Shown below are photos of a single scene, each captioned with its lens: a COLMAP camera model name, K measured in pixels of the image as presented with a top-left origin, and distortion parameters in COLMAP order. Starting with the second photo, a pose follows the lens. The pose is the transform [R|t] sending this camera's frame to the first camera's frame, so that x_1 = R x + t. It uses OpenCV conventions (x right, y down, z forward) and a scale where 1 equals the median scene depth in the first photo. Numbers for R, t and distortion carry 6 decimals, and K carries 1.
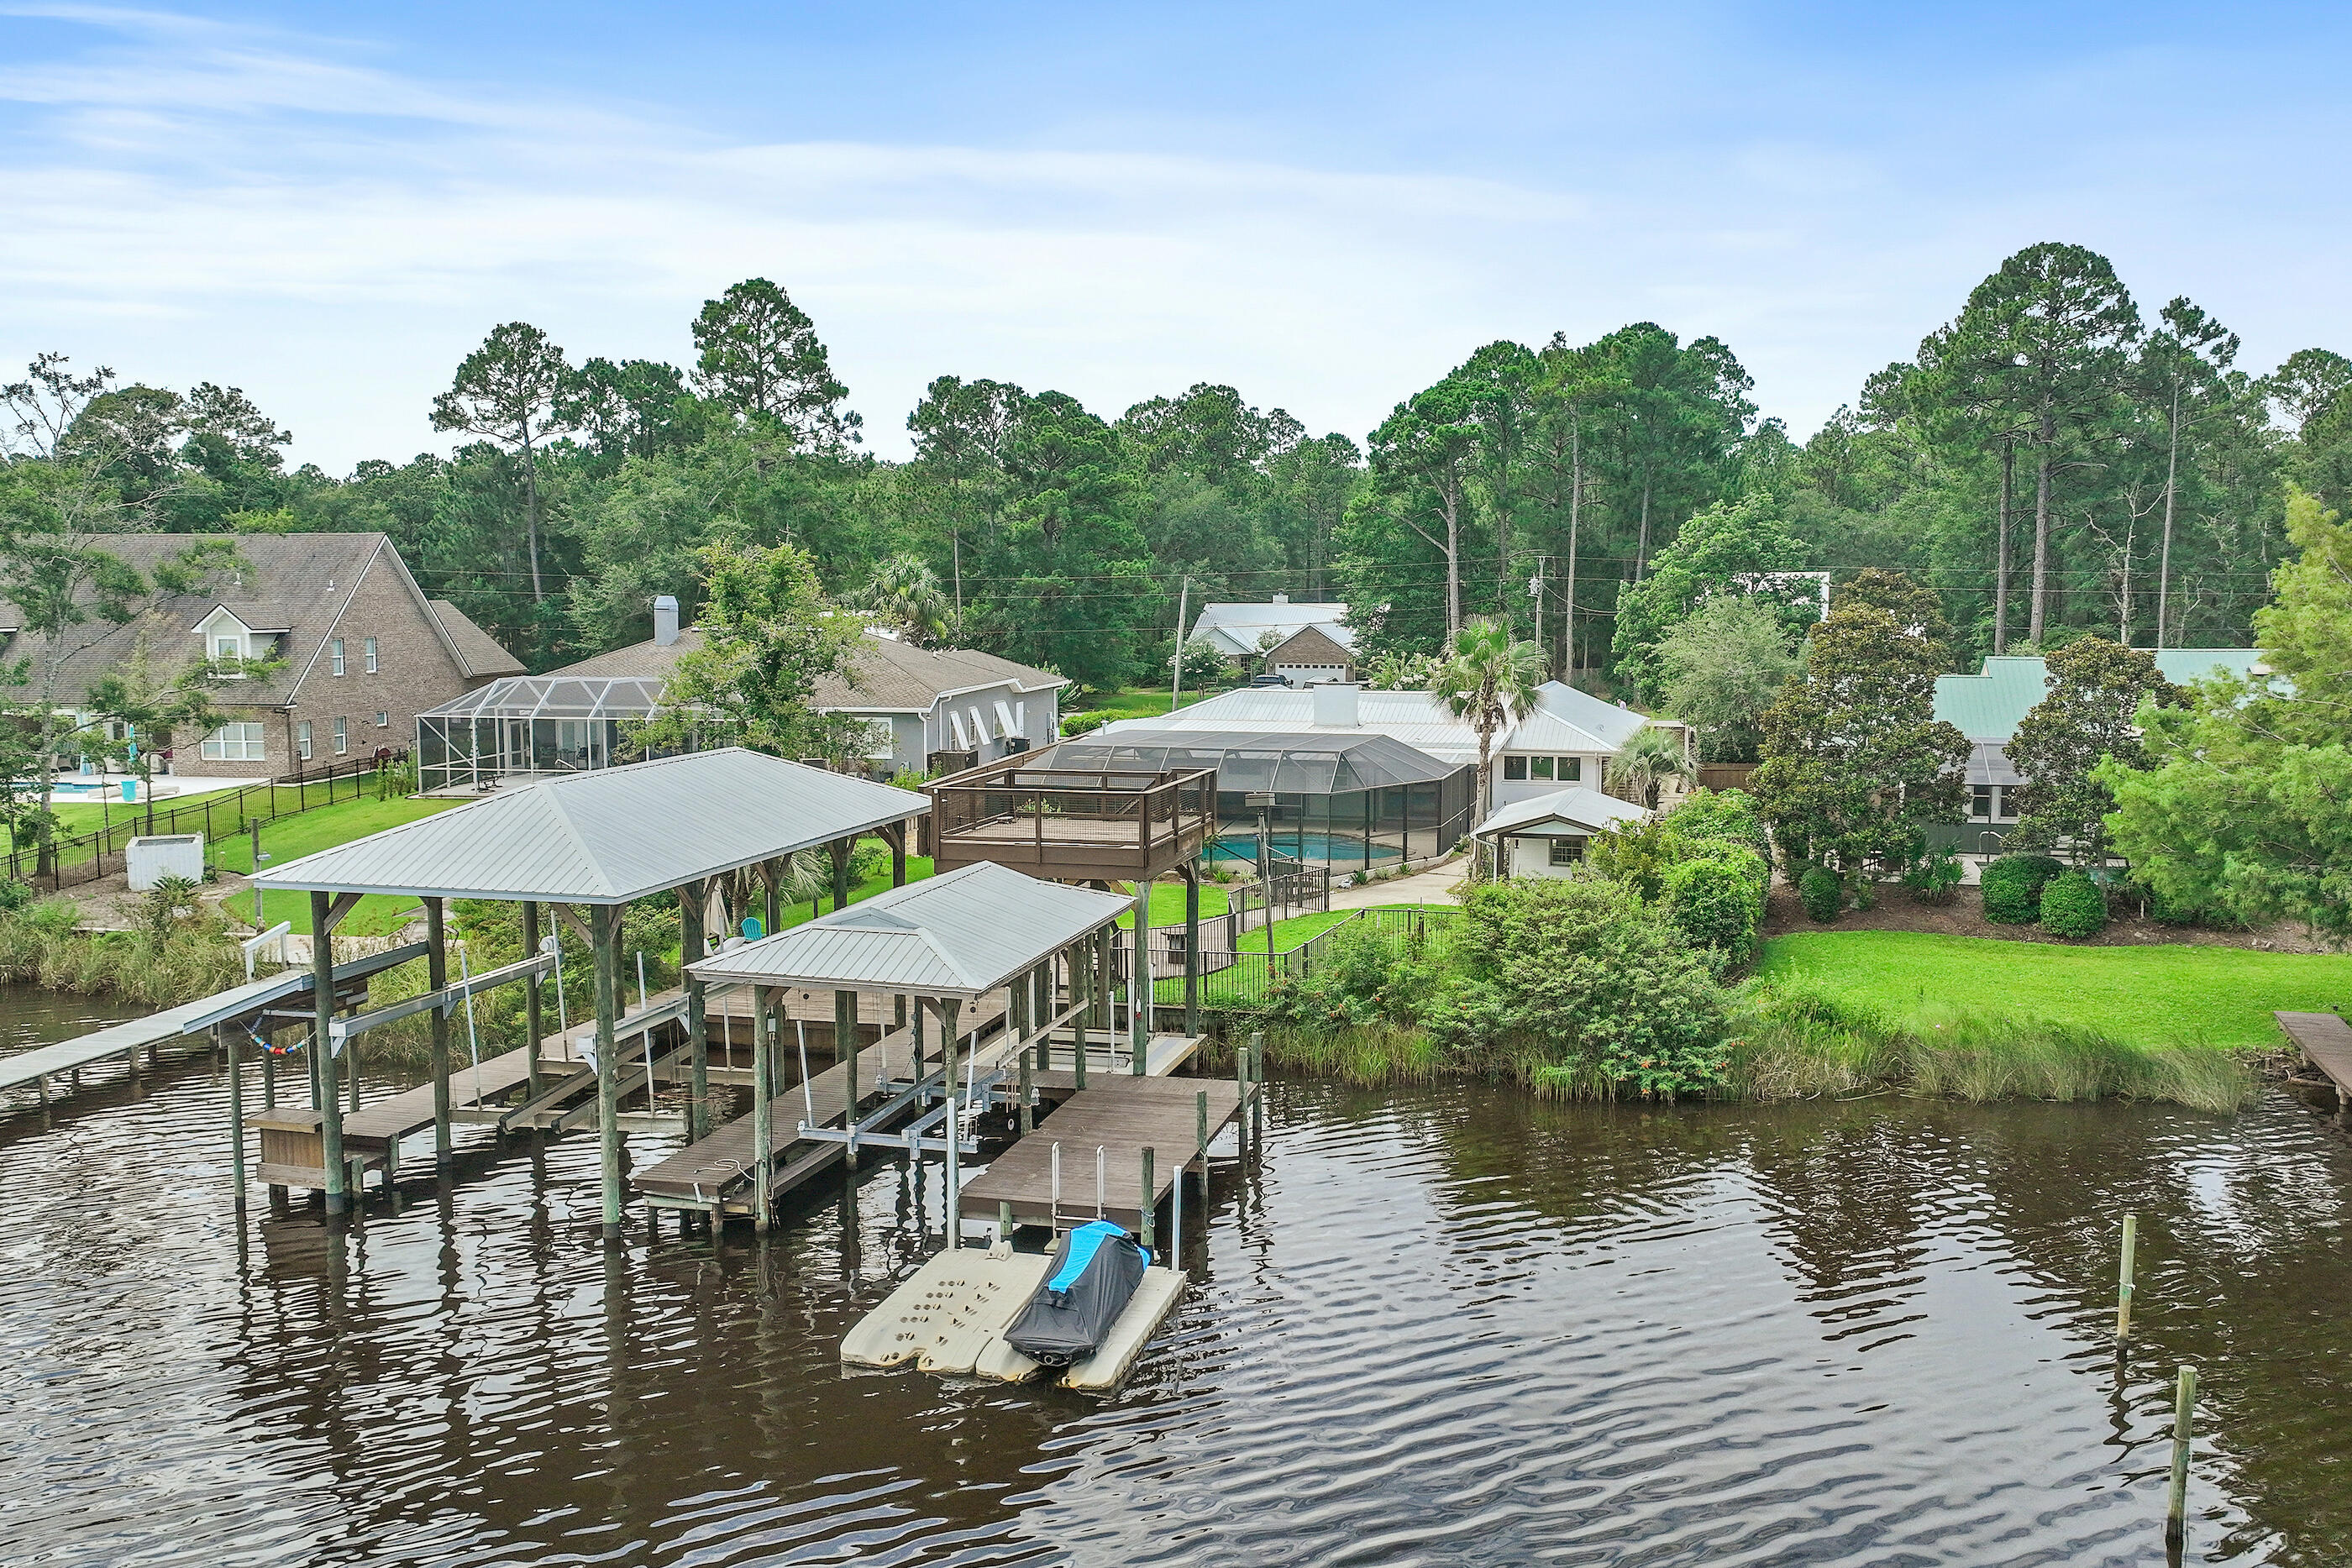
lens RADIAL K [[1968.7, 0, 1179.9], [0, 1968.7, 786.7], [0, 0, 1]] dist [0.002466, 0.006959]
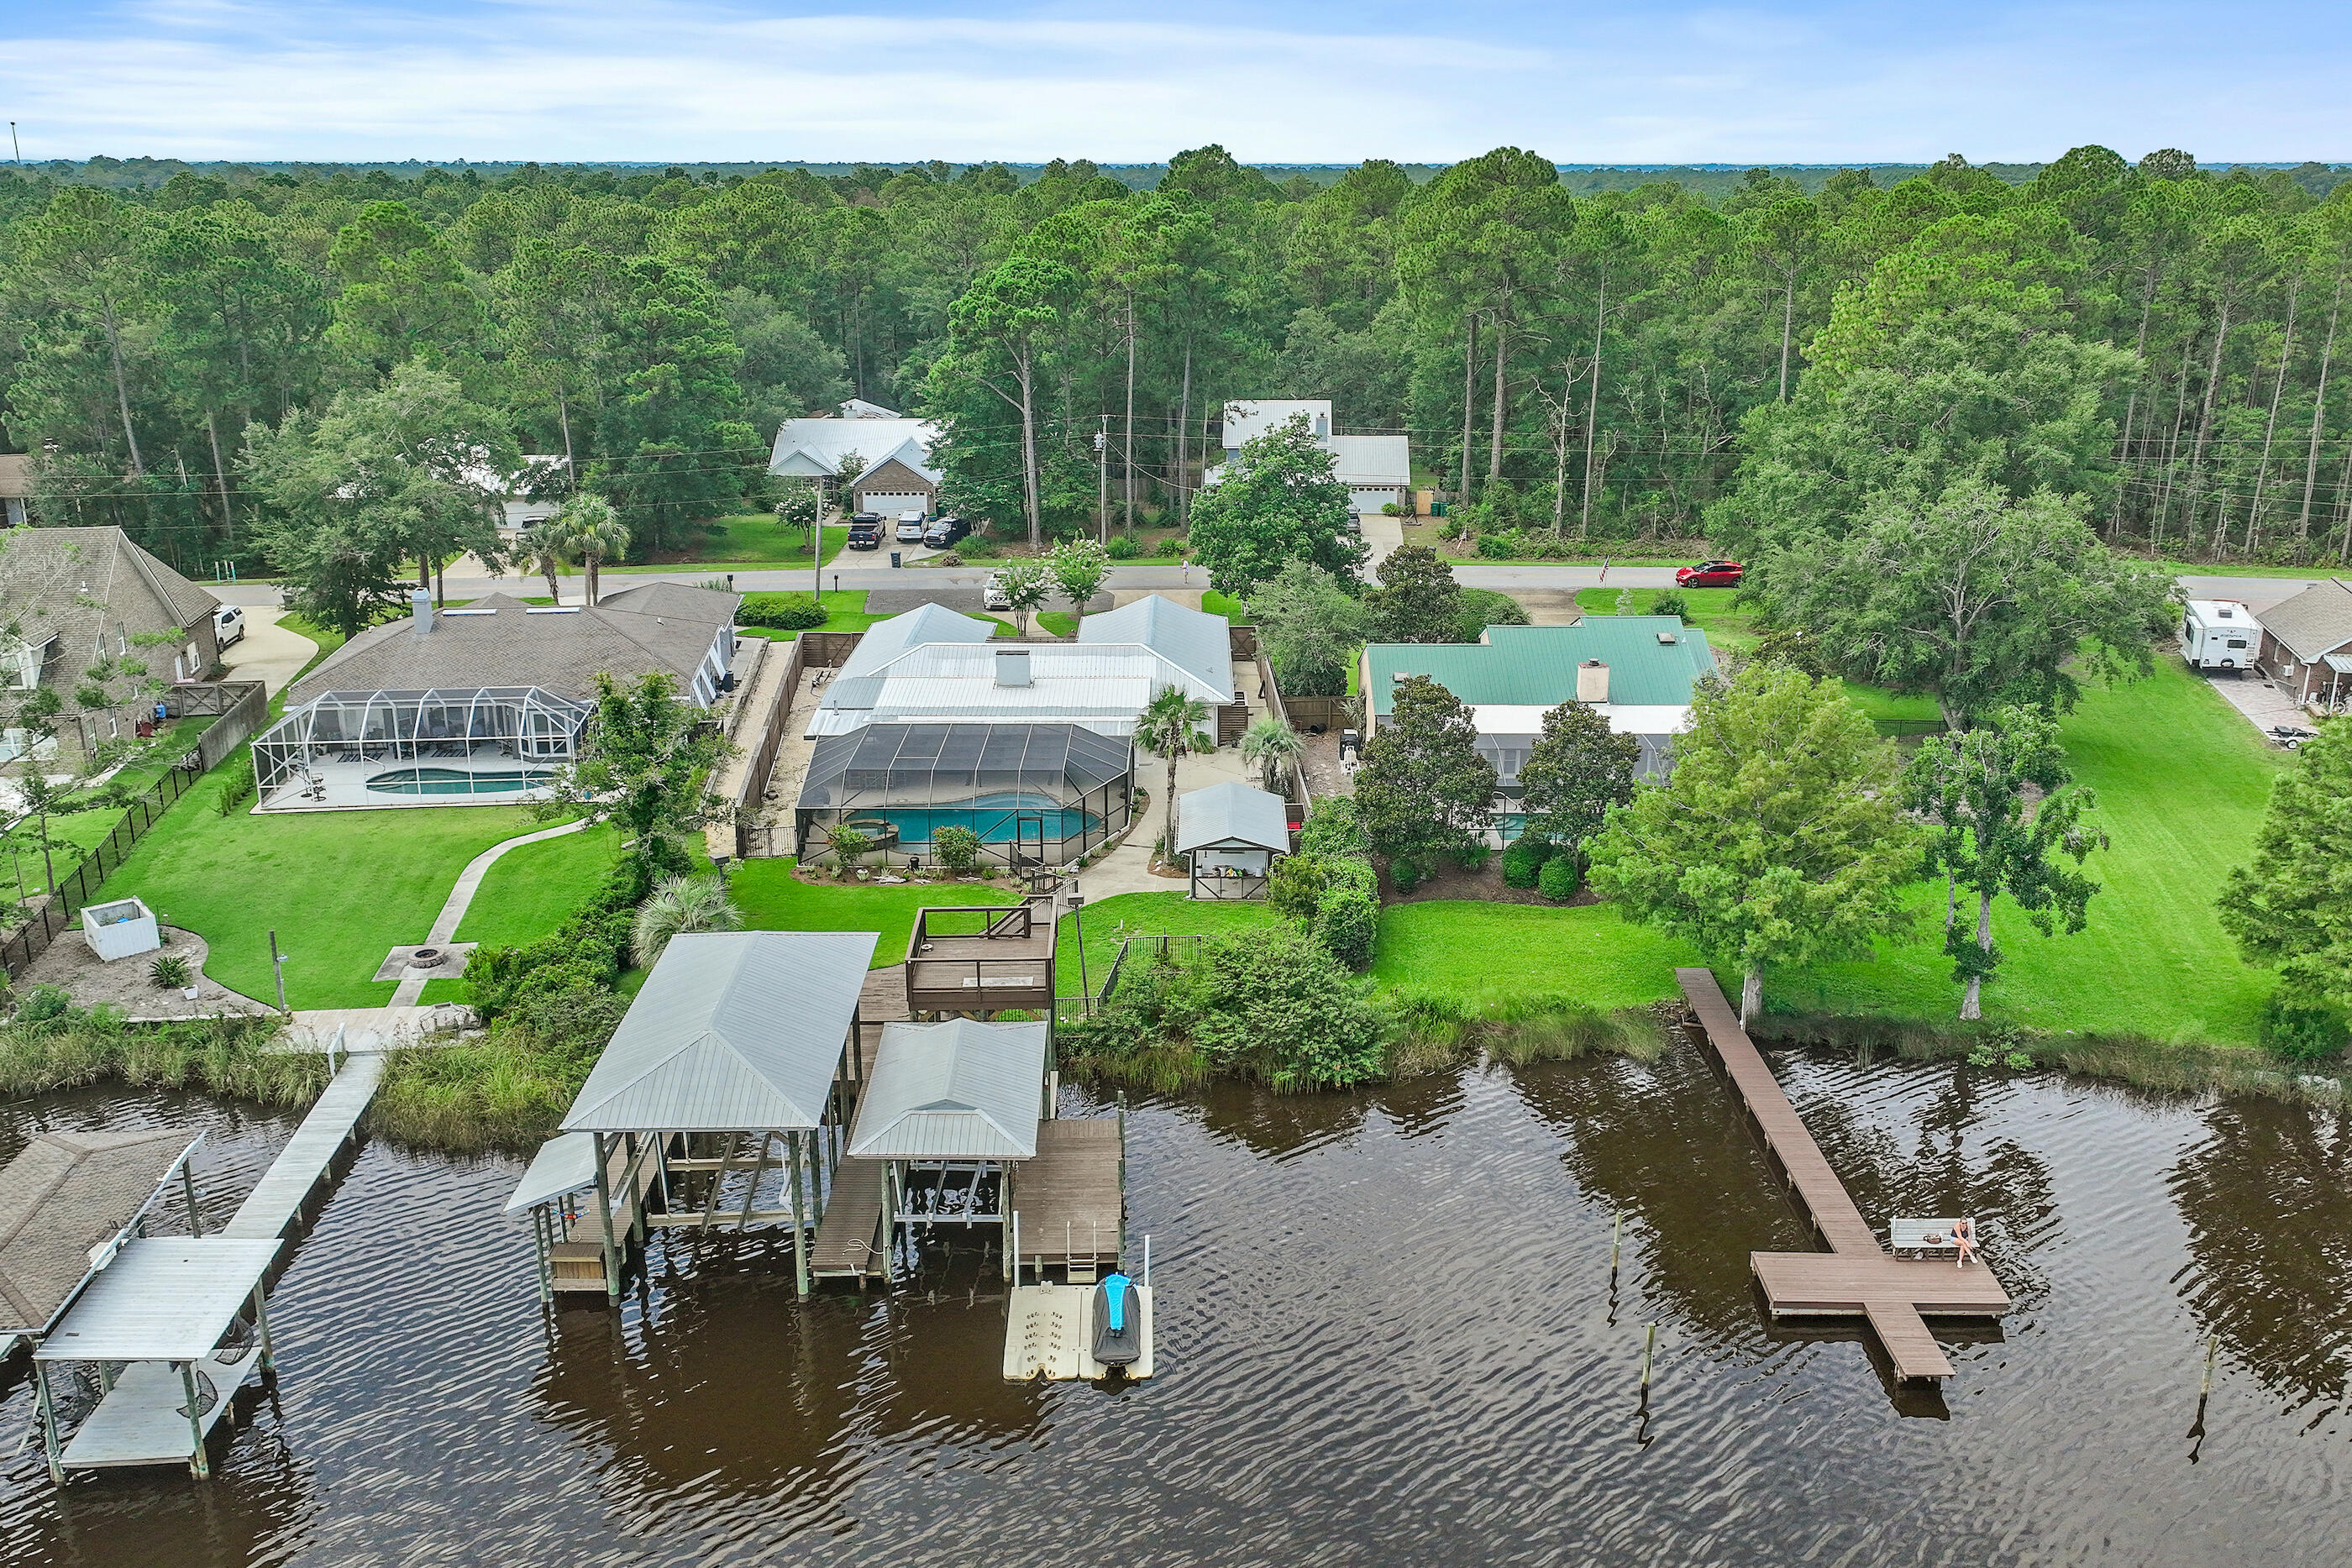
lens RADIAL K [[1980.9, 0, 1176.0], [0, 1980.9, 784.0], [0, 0, 1]] dist [0.007684, 0.001982]
pose [[0.962091, -0.079625, 0.260848, -0.126539], [0.026908, 0.979479, 0.199743, -0.175613], [-0.271400, -0.185151, 0.944490, -0.201523]]
